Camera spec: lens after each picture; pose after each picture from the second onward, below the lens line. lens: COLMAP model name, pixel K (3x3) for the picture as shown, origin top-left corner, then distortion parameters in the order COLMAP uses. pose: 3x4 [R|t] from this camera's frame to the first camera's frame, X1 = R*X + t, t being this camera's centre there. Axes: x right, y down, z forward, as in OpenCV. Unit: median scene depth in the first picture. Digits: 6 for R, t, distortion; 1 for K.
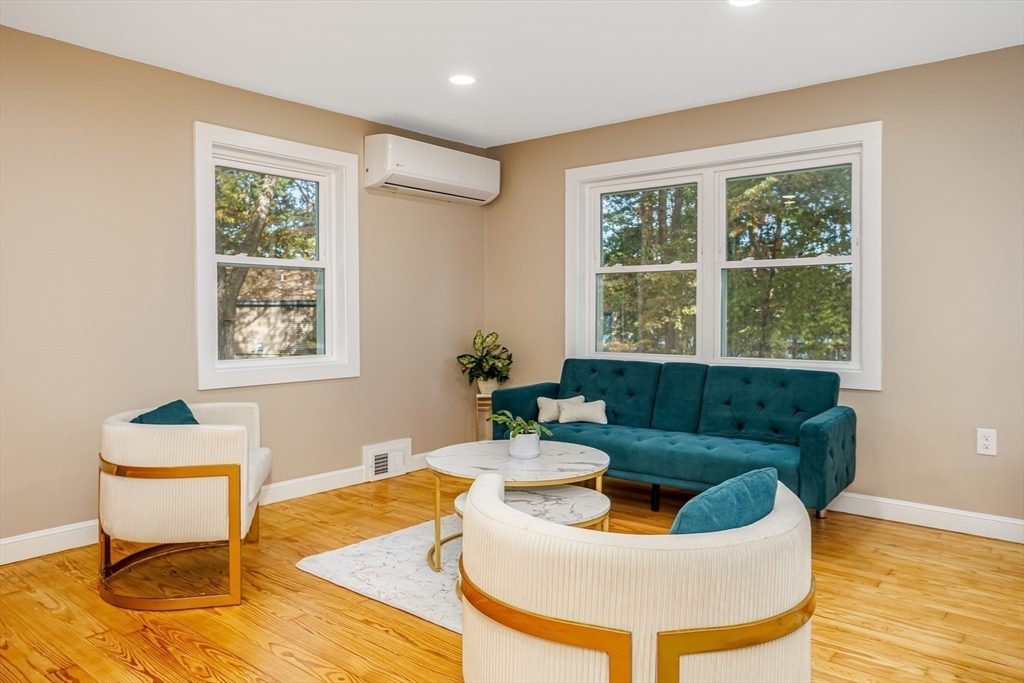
lens RADIAL K [[710.6, 0, 533.5], [0, 710.6, 321.1], [0, 0, 1]] dist [-0.019752, 0.030885]
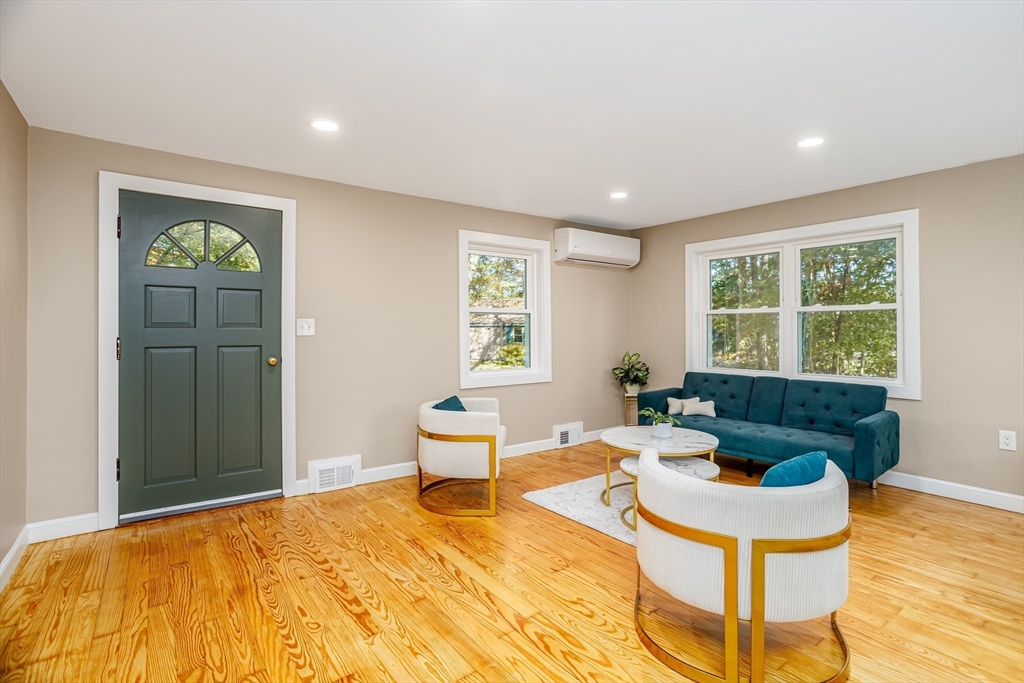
lens RADIAL K [[507.5, 0, 540.7], [0, 507.5, 325.8], [0, 0, 1]] dist [-0.029690, 0.009980]
pose [[0.975497, -0.003297, -0.219990, -0.027696], [-0.001081, 0.999804, -0.019775, -0.032783], [0.220012, 0.019528, 0.975302, -0.155272]]
